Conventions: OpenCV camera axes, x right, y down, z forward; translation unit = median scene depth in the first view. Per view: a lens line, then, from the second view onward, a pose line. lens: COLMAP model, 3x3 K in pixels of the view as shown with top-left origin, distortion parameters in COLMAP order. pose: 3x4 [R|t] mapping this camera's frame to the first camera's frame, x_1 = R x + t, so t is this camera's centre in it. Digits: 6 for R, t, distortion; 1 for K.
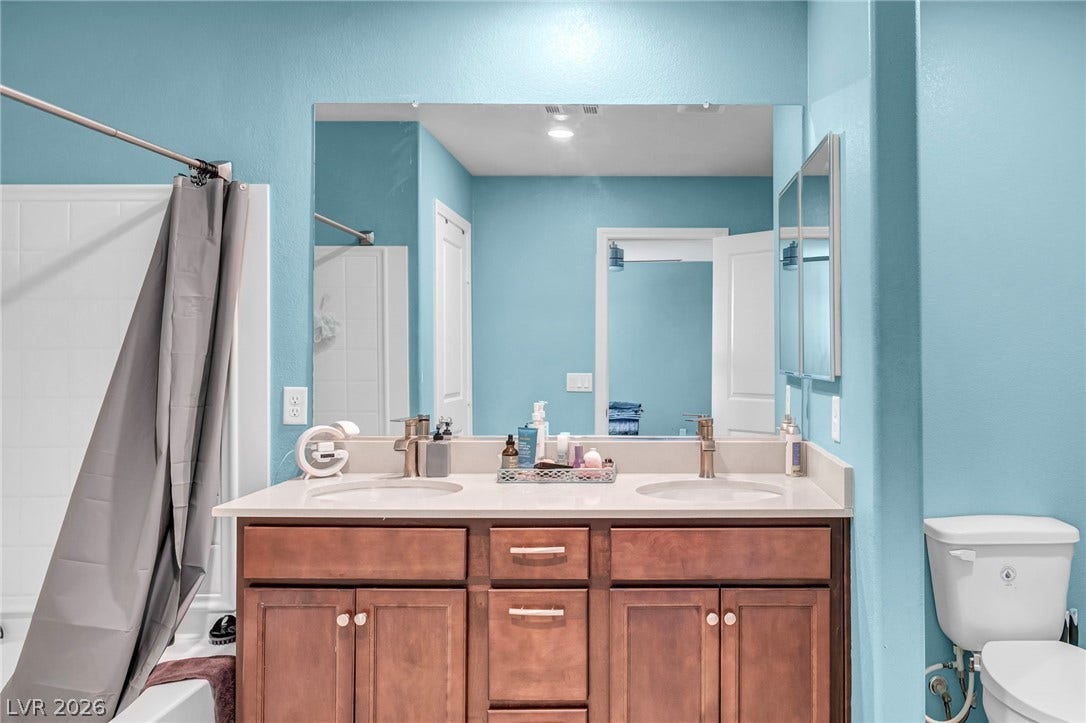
lens RADIAL K [[1289.8, 0, 543.0], [0, 1289.8, 344.8], [0, 0, 1]] dist [0.007382, 0.002325]
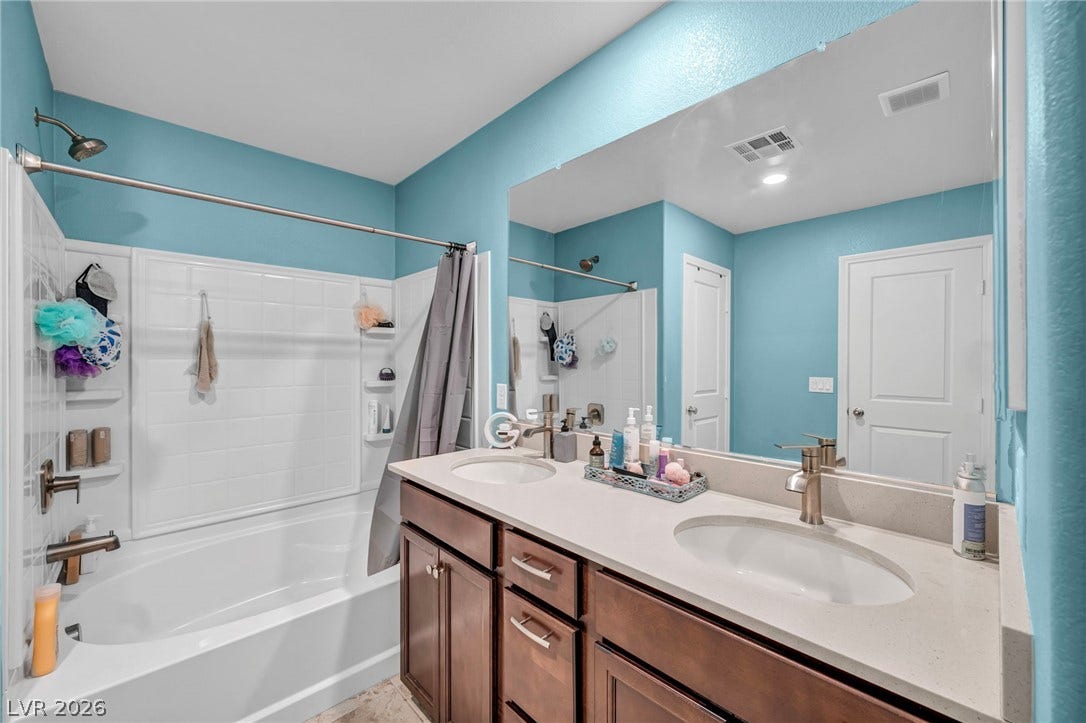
lens RADIAL K [[434.1, 0, 543.0], [0, 434.1, 361.5], [0, 0, 1]] dist [0.001057, 0.000061]
pose [[0.669076, 0.002454, -0.743190, 0.213830], [0.002687, 0.999980, 0.005721, 0.004122], [0.743189, -0.005825, 0.669056, 0.704513]]
